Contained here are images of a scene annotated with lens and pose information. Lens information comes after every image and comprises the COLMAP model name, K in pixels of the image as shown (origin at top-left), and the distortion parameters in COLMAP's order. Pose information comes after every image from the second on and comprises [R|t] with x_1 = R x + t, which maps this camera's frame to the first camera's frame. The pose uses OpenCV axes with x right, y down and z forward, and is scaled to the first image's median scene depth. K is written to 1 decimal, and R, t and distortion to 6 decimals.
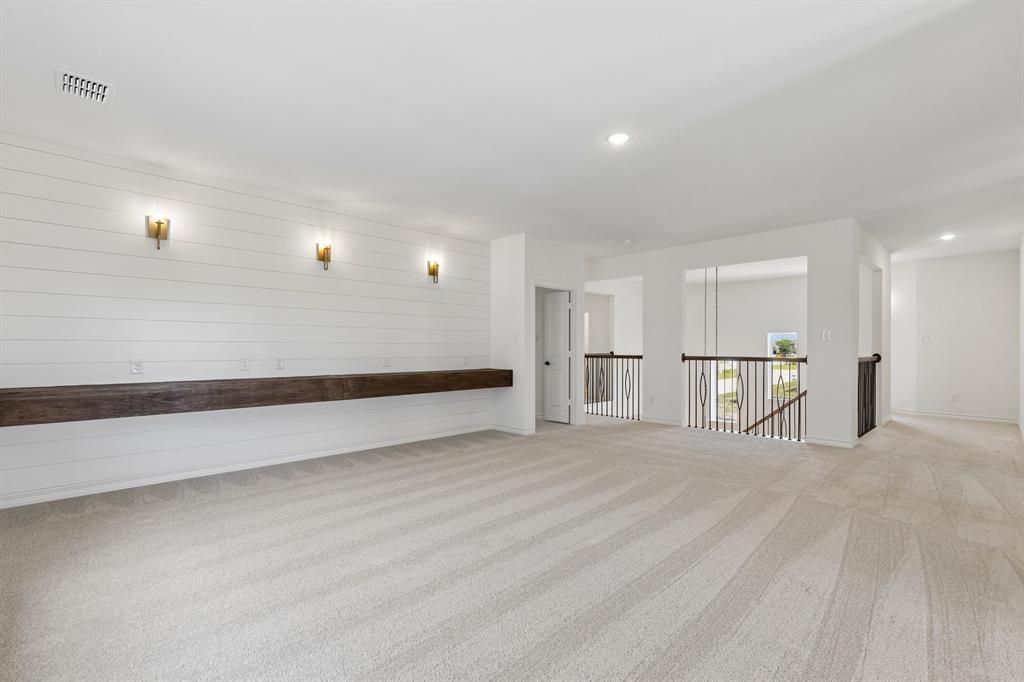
lens RADIAL K [[460.9, 0, 511.4], [0, 460.9, 347.6], [0, 0, 1]] dist [0.014151, -0.002168]
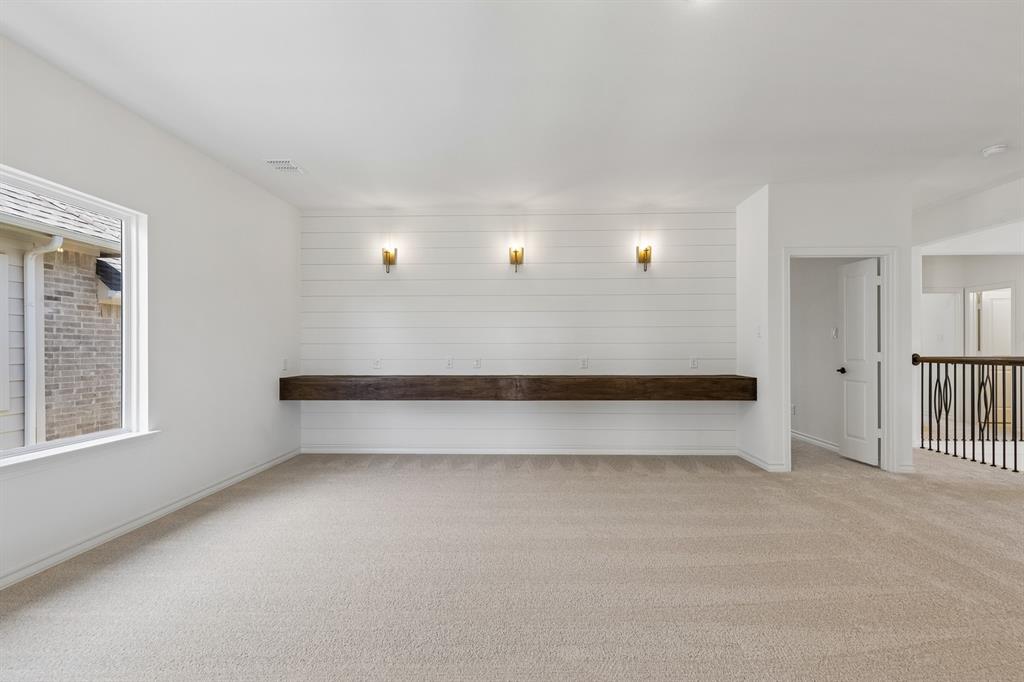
lens RADIAL K [[460.9, 0, 518.9], [0, 460.9, 346.1], [0, 0, 1]] dist [0.014151, -0.002168]
pose [[0.701658, -0.009873, -0.712446, 0.289164], [0.003766, 0.999941, -0.010149, 0.005011], [0.712504, 0.004438, 0.701654, 0.253213]]
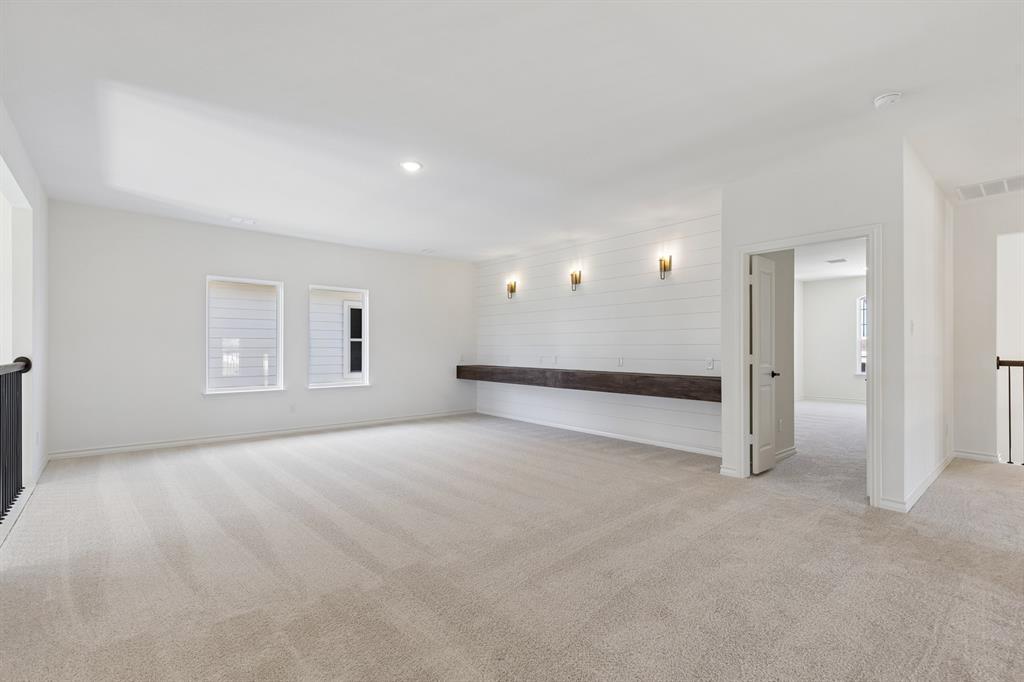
lens RADIAL K [[460.9, 0, 508.9], [0, 460.9, 342.4], [0, 0, 1]] dist [0.014151, -0.002168]
pose [[-0.058412, -0.017051, -0.998147, 0.820261], [-0.002895, 0.999853, -0.016910, 0.003756], [0.998288, 0.001902, -0.058452, 0.782800]]
